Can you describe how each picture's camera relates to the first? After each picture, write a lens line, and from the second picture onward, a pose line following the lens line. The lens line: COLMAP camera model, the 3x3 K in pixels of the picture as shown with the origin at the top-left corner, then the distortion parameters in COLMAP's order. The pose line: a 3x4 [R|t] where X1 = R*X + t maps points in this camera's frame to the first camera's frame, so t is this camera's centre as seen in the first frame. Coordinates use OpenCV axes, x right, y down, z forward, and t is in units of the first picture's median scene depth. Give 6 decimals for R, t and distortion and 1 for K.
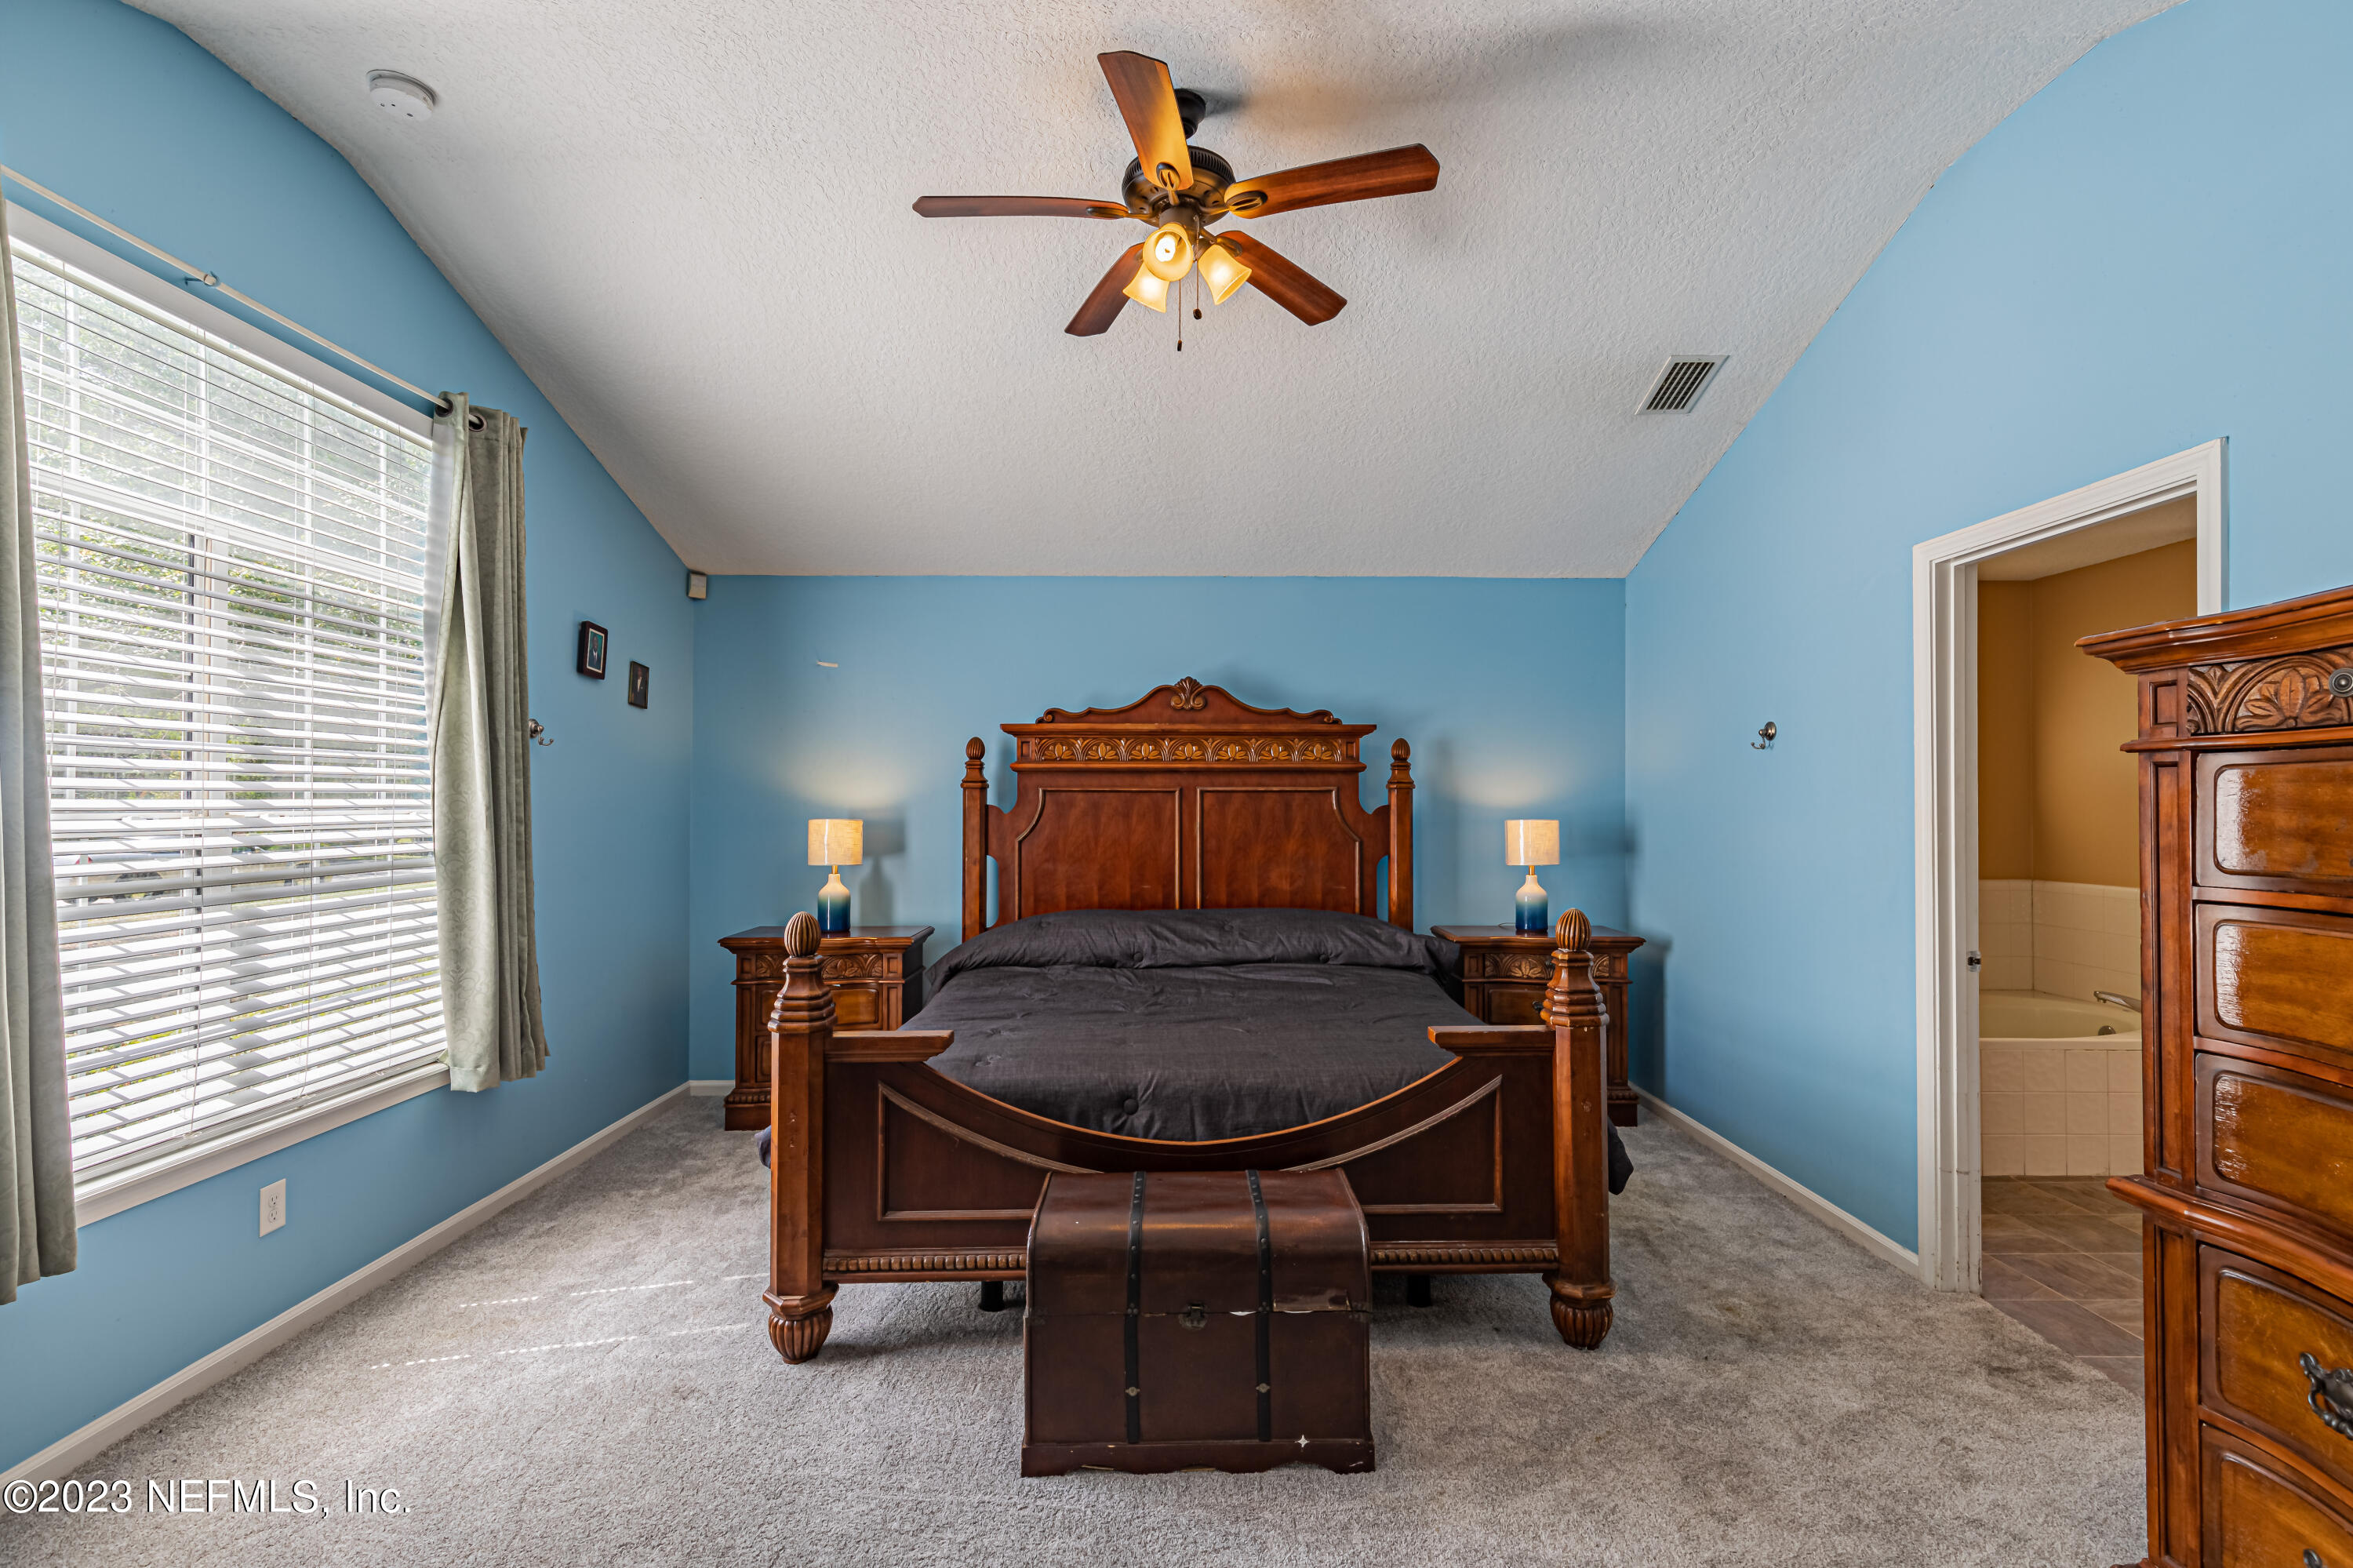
lens RADIAL K [[1059.7, 0, 1186.6], [0, 1059.7, 790.6], [0, 0, 1]] dist [0.016927, -0.004991]
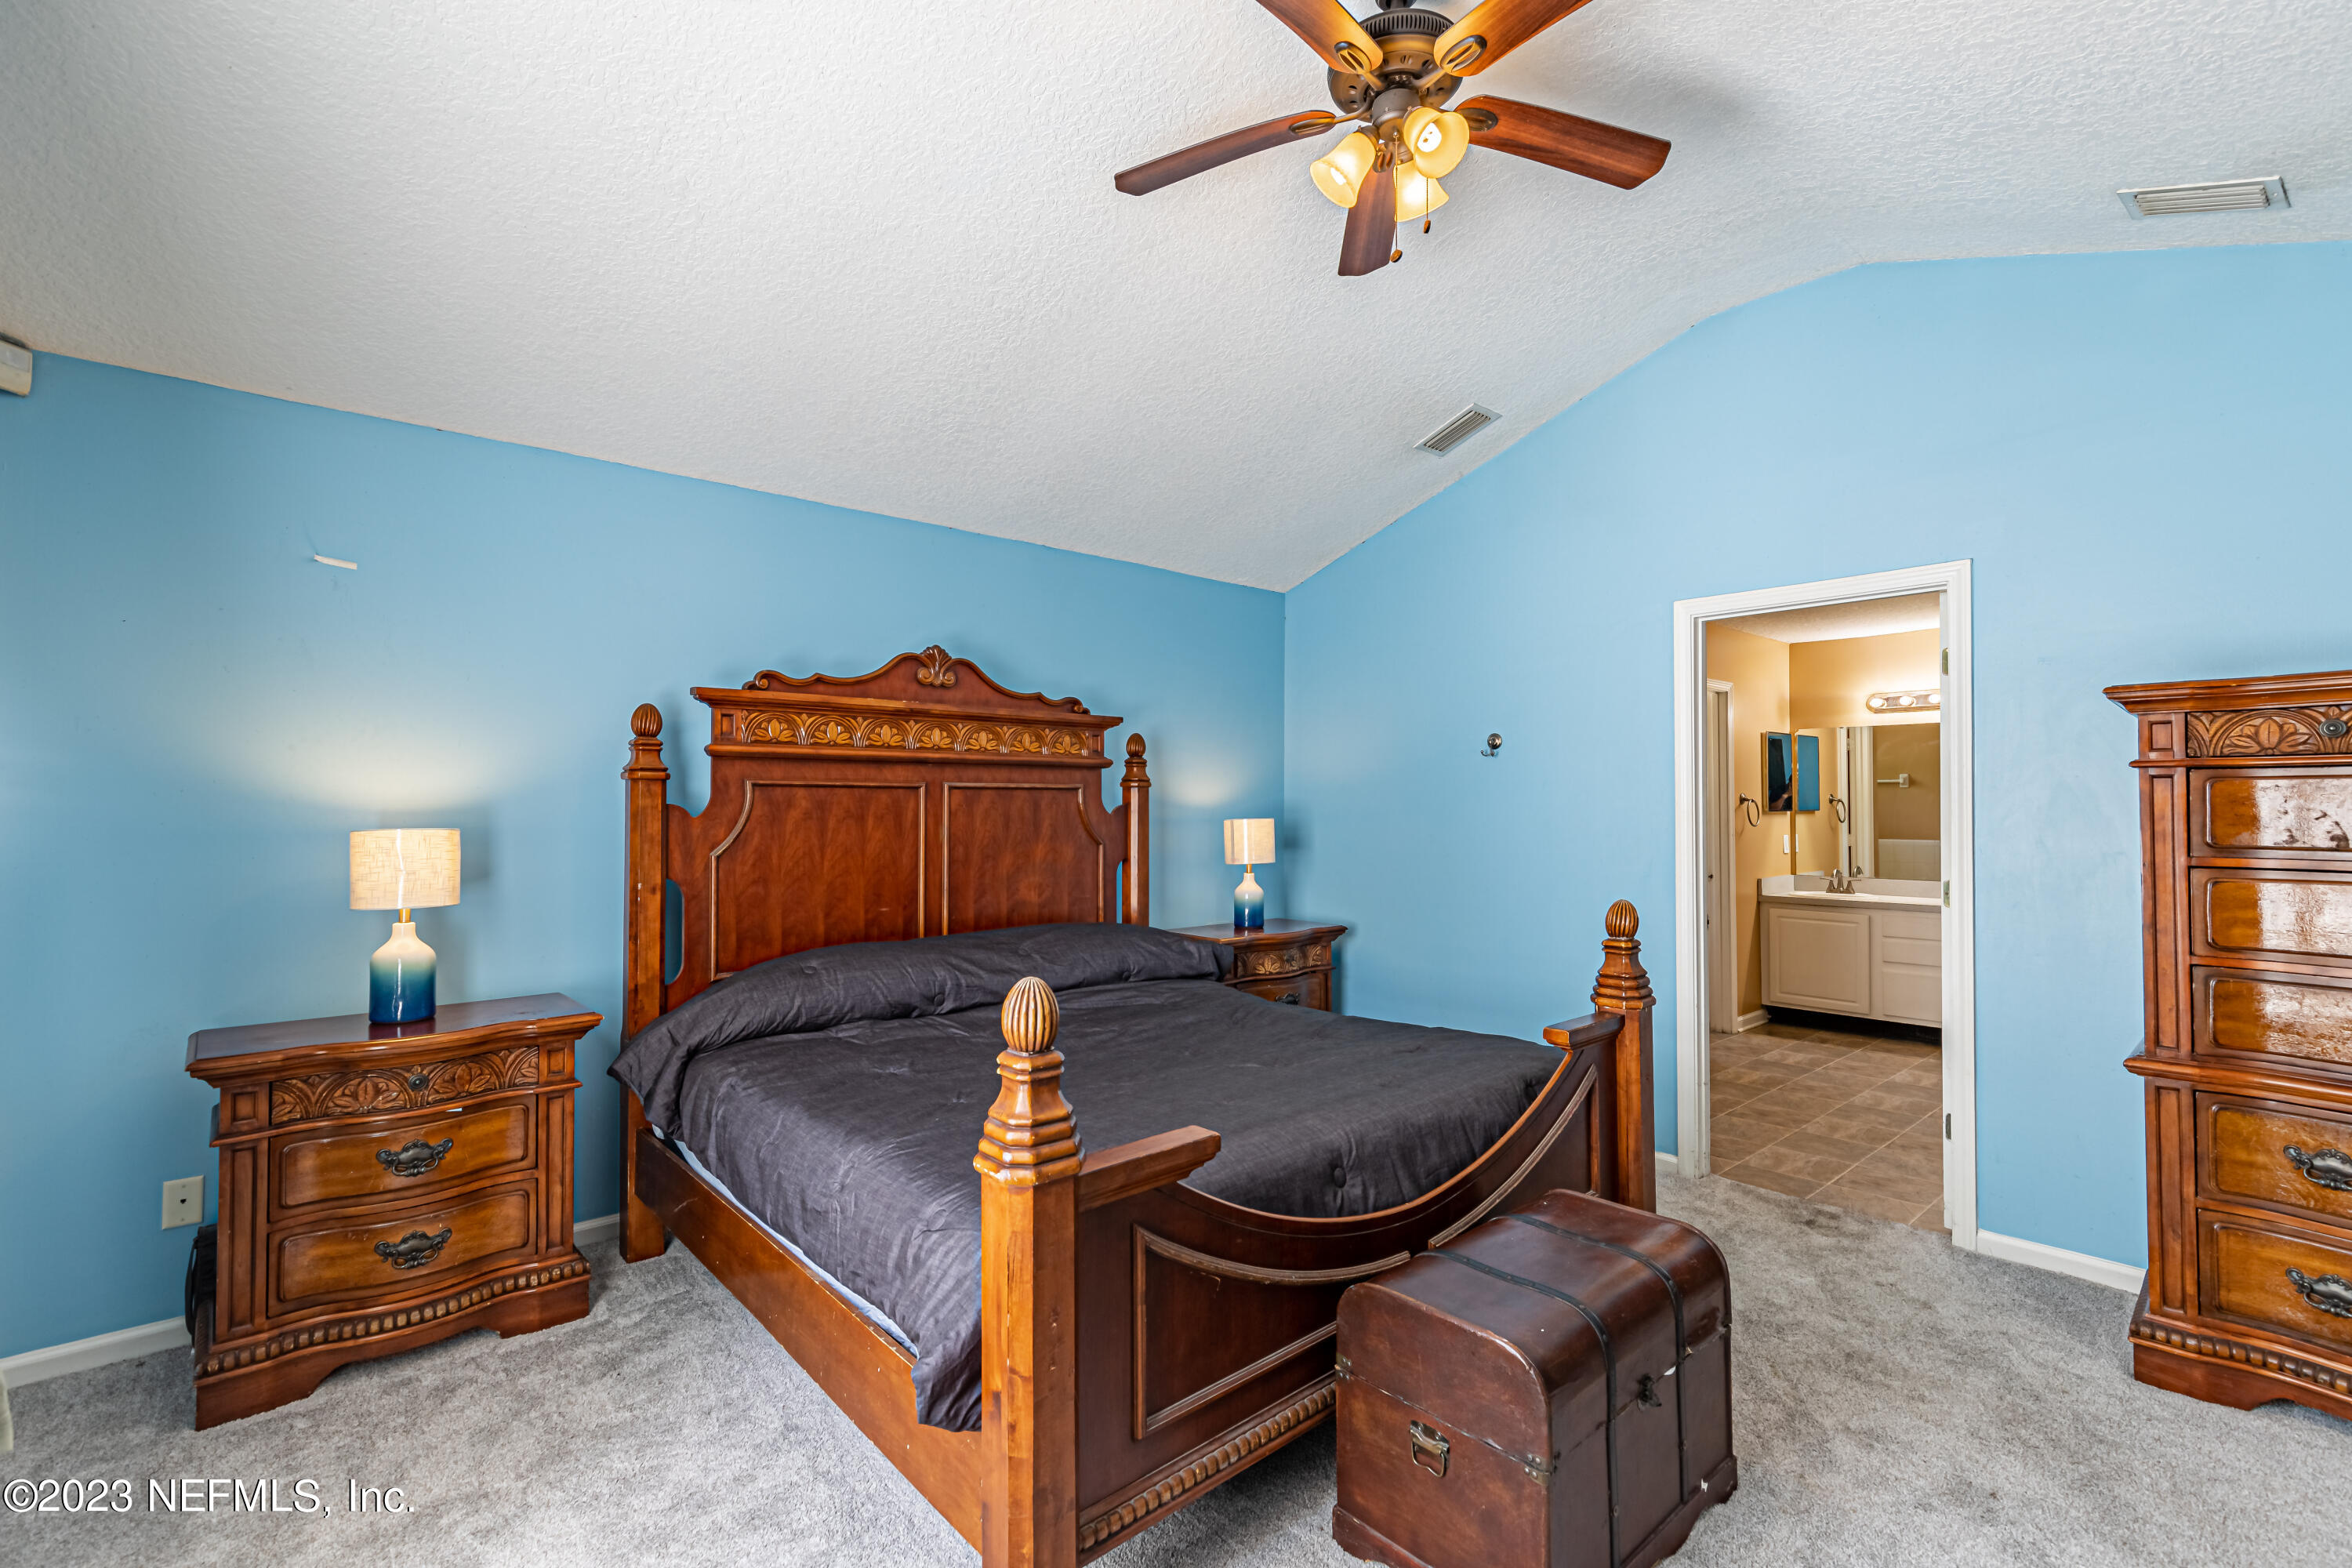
lens RADIAL K [[1059.2, 0, 1186.1], [0, 1059.2, 790.6], [0, 0, 1]] dist [0.016927, -0.004991]
pose [[0.756220, 0.008483, 0.654262, -0.382305], [-0.008328, 0.999960, -0.003340, 0.004169], [-0.654264, -0.002923, 0.756260, 0.265901]]
